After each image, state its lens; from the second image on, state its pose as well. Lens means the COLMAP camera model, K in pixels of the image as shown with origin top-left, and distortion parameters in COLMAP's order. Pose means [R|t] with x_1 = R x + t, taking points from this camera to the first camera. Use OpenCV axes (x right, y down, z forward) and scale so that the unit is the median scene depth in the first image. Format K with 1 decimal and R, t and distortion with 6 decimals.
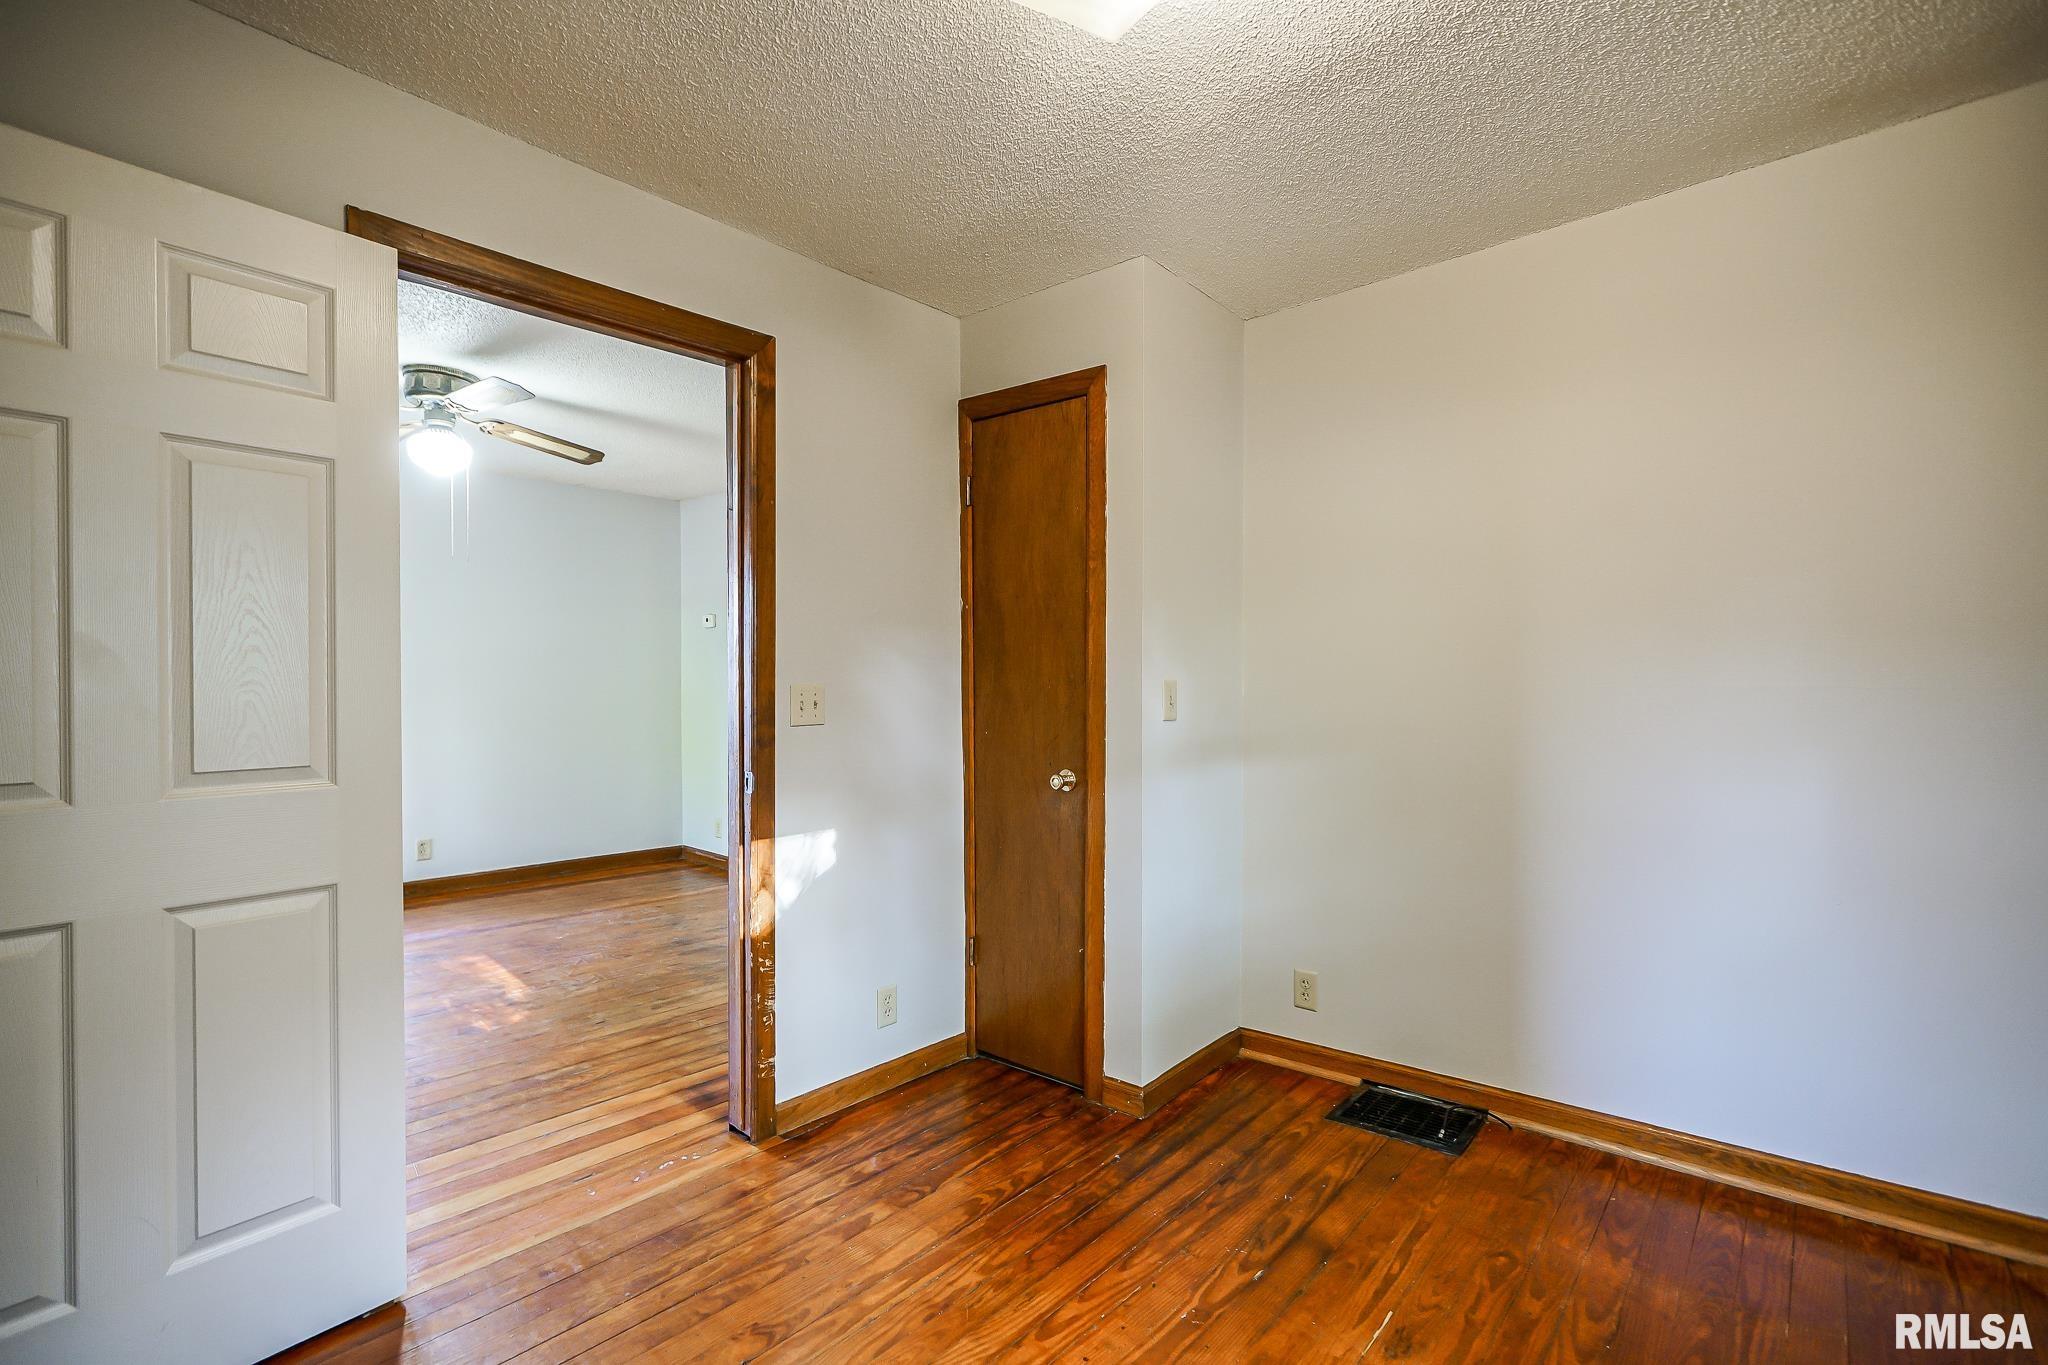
lens RADIAL K [[940.0, 0, 1024.9], [0, 940.0, 692.6], [0, 0, 1]] dist [-0.001521, 0.000282]
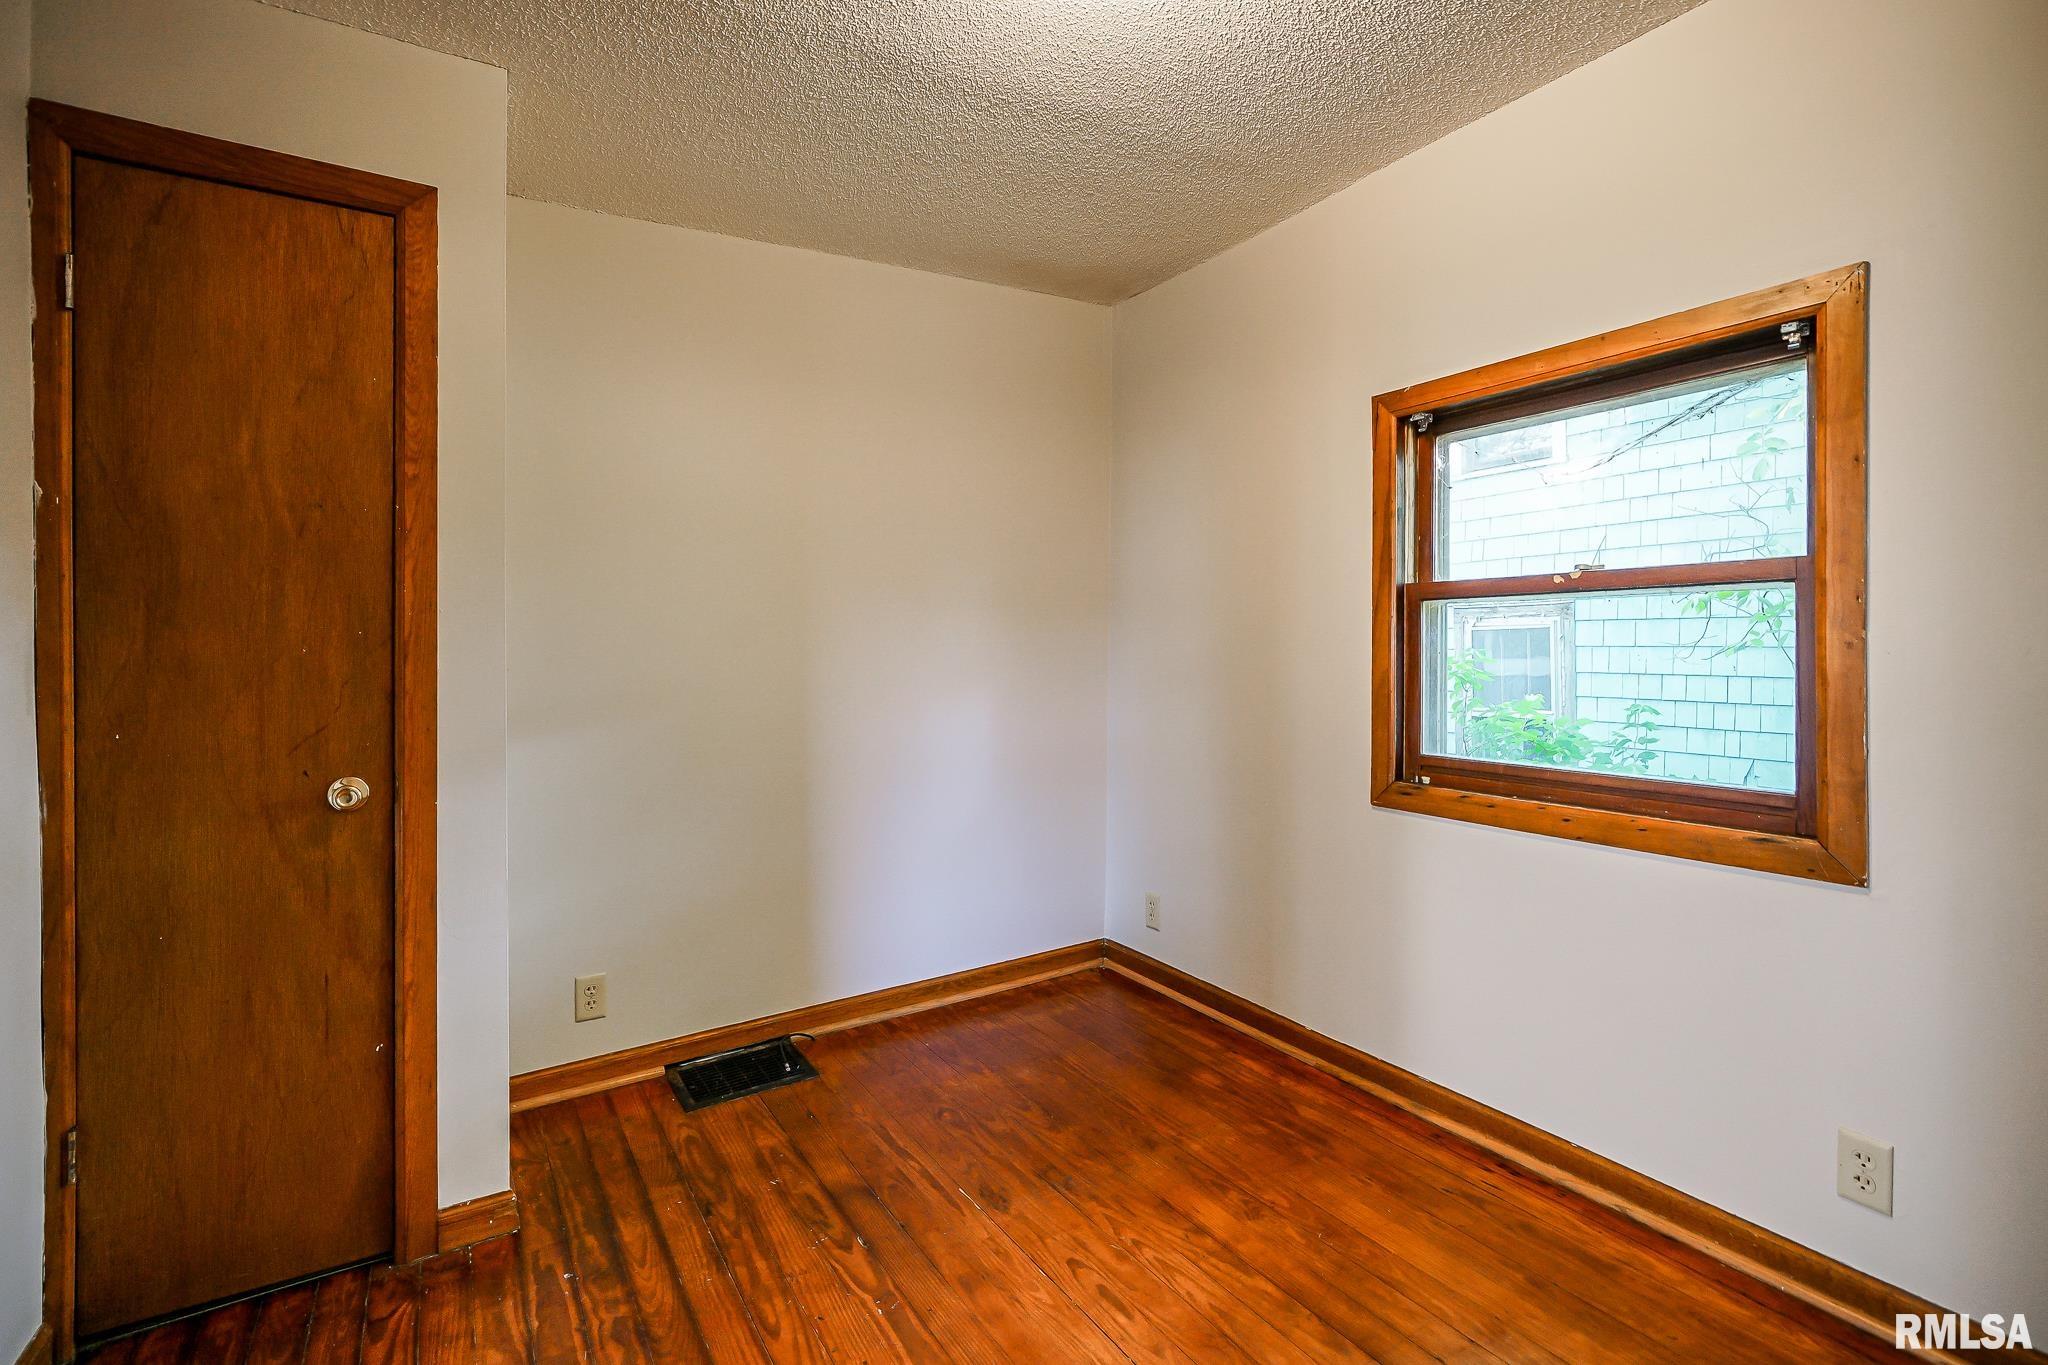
lens RADIAL K [[968.3, 0, 1028.7], [0, 968.3, 651.0], [0, 0, 1]] dist [0.000190, 0.000243]
pose [[0.306371, -0.008771, 0.951872, -0.483305], [0.022869, 0.999737, 0.001851, 0.004649], [-0.951637, 0.021201, 0.306491, 0.379343]]
